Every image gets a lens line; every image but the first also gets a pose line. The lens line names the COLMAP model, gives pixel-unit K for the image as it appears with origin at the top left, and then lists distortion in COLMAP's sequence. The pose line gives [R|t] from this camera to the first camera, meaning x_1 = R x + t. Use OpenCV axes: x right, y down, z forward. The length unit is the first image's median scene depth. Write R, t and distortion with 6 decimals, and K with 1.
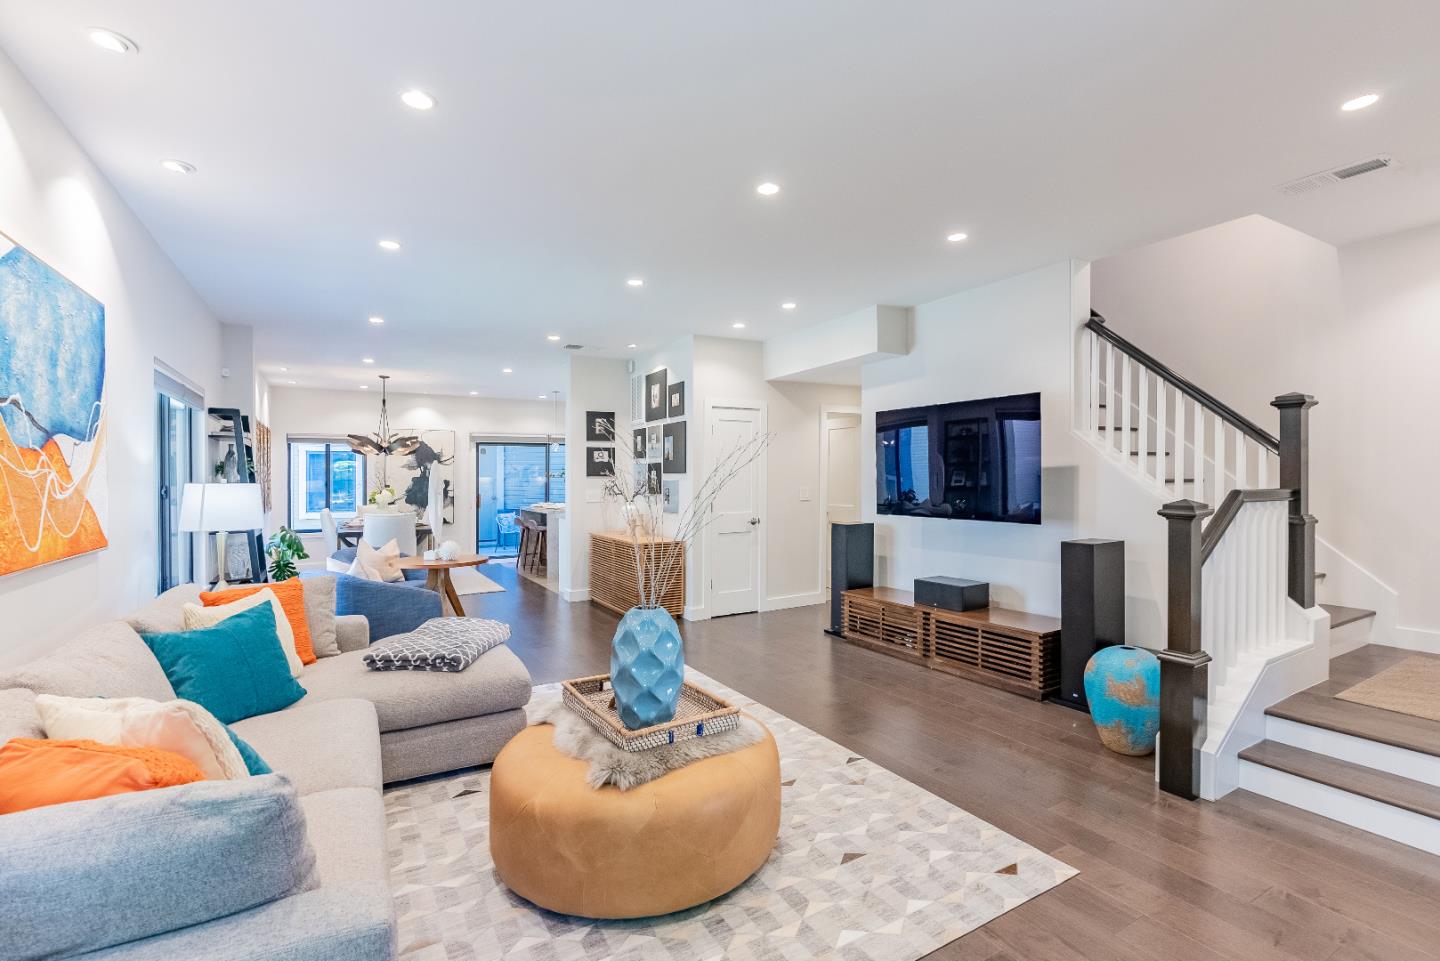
lens RADIAL K [[652.6, 0, 718.8], [0, 652.6, 475.3], [0, 0, 1]] dist [-0.003999, 0.000620]
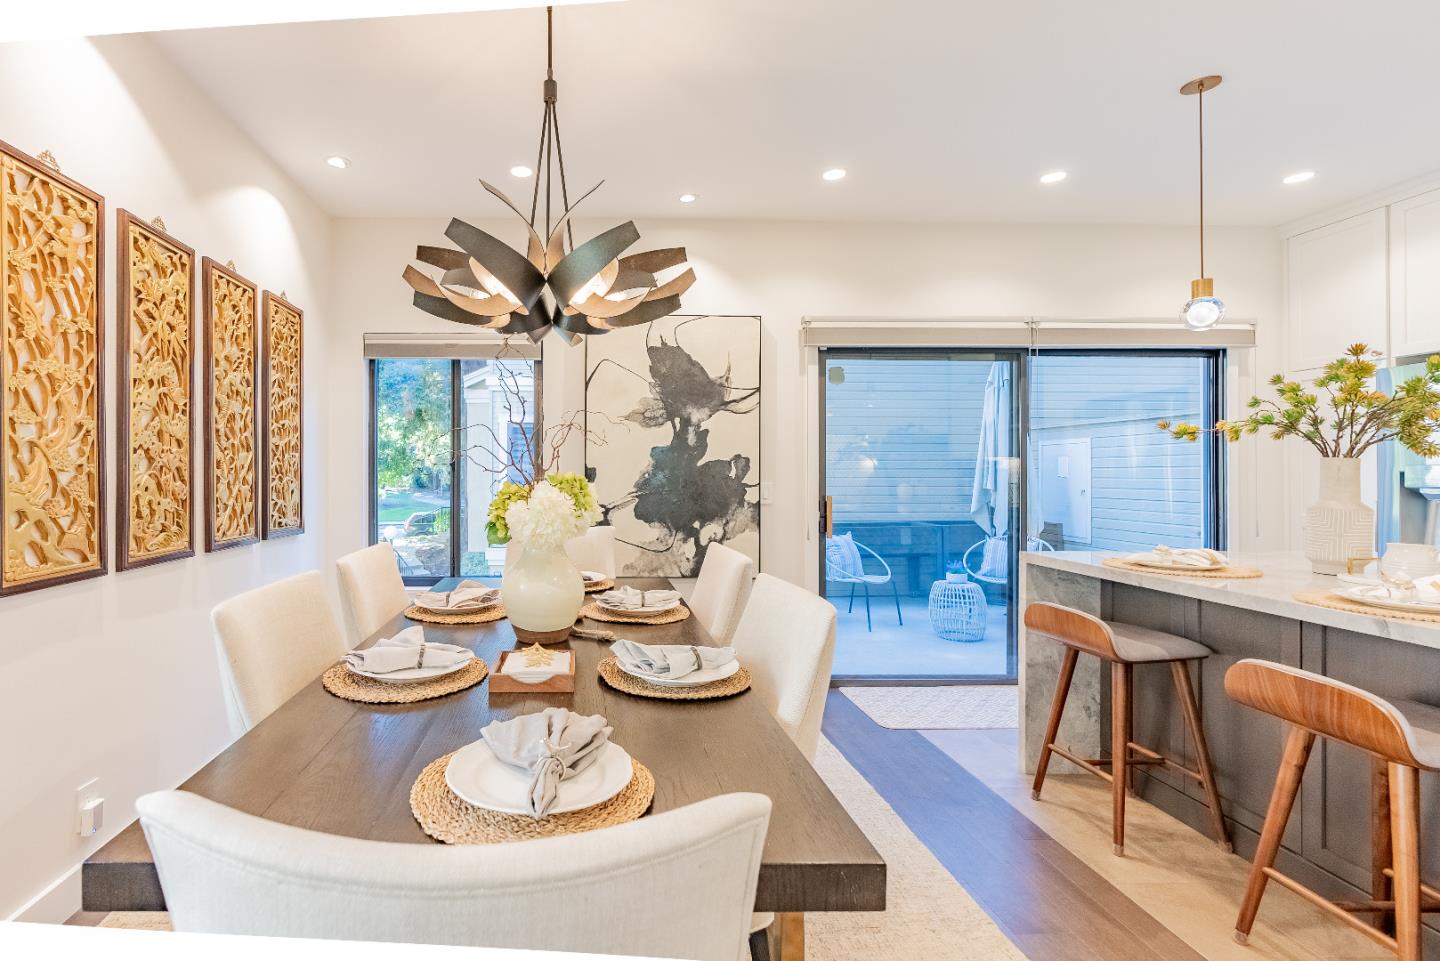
lens RADIAL K [[652.6, 0, 634.4], [0, 652.6, 464.7], [0, 0, 1]] dist [-0.003999, 0.000620]
pose [[0.875725, 0.001280, -0.482809, -0.292936], [-0.002591, 0.999995, -0.002048, 0.012779], [0.482804, 0.003044, 0.875723, 0.653670]]
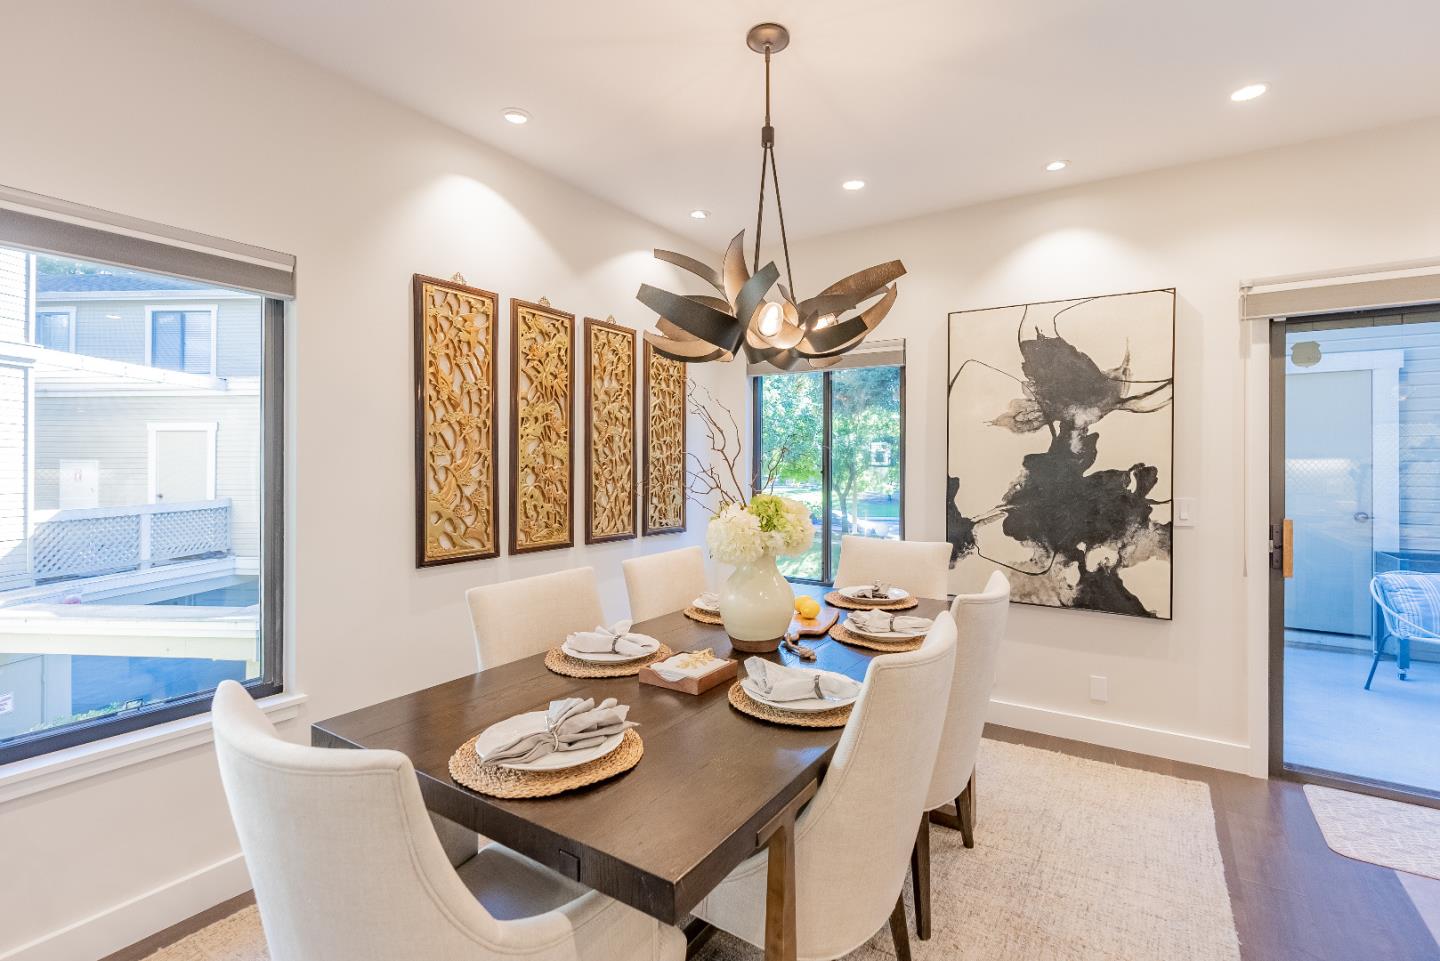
lens RADIAL K [[676.6, 0, 725.7], [0, 676.6, 463.5], [0, 0, 1]] dist [-0.011410, 0.004325]
pose [[0.460076, 0.003612, -0.887872, -0.236703], [-0.002052, 0.999993, 0.003004, 0.006136], [0.887877, 0.000440, 0.460081, 0.691814]]
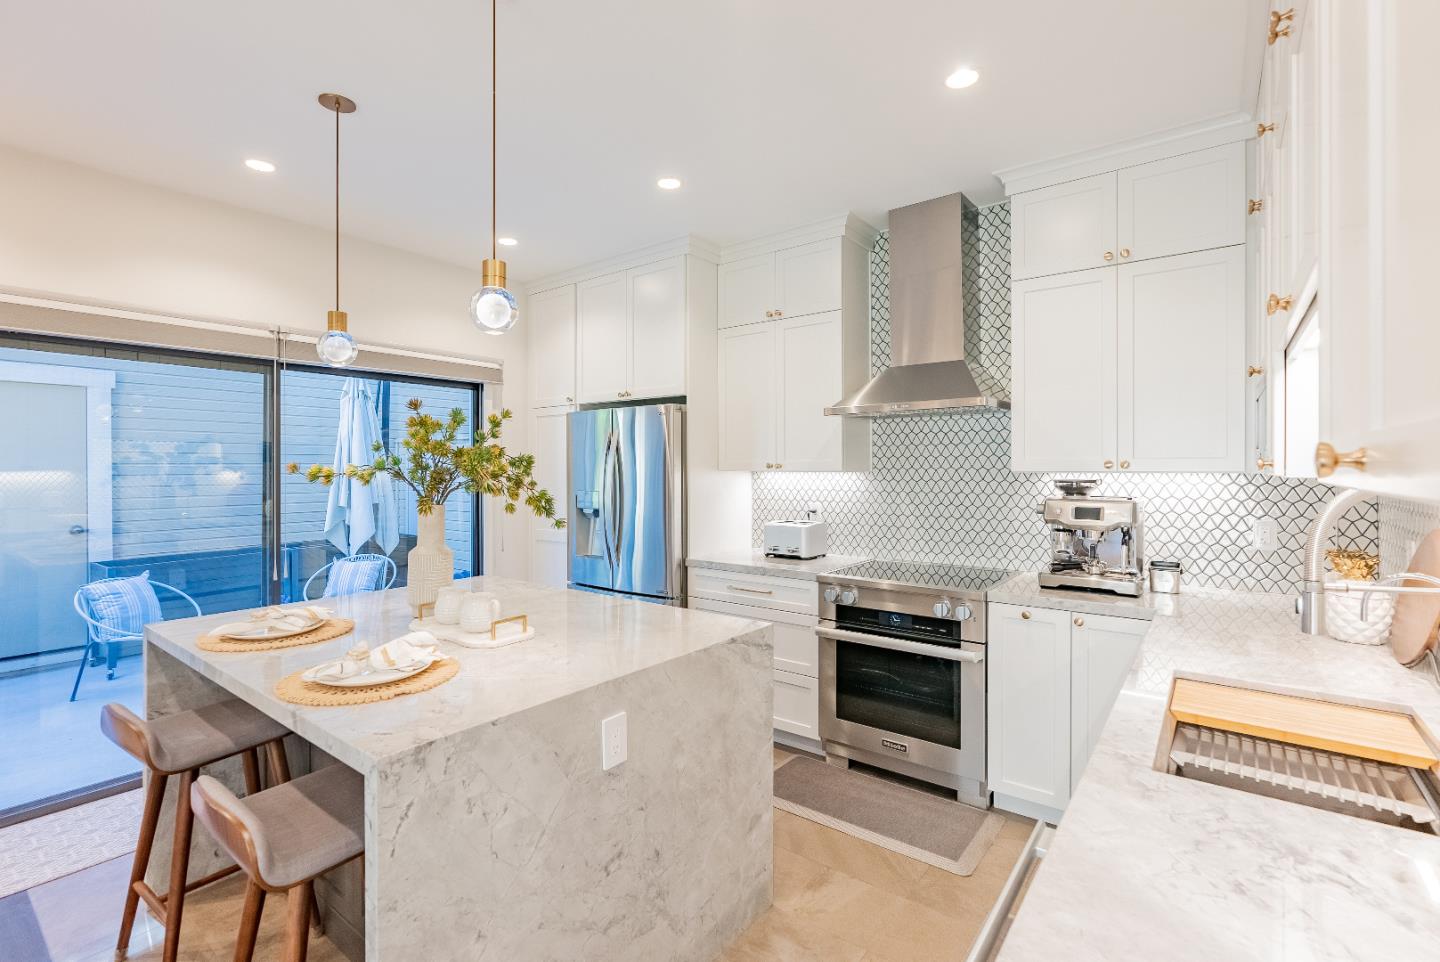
lens RADIAL K [[652.6, 0, 718.5], [0, 652.6, 472.1], [0, 0, 1]] dist [-0.003999, 0.000620]
pose [[0.923370, -0.001589, 0.383909, -0.203820], [-0.000428, 0.999987, 0.005169, -0.000377], [-0.383912, -0.004937, 0.923356, 0.699638]]
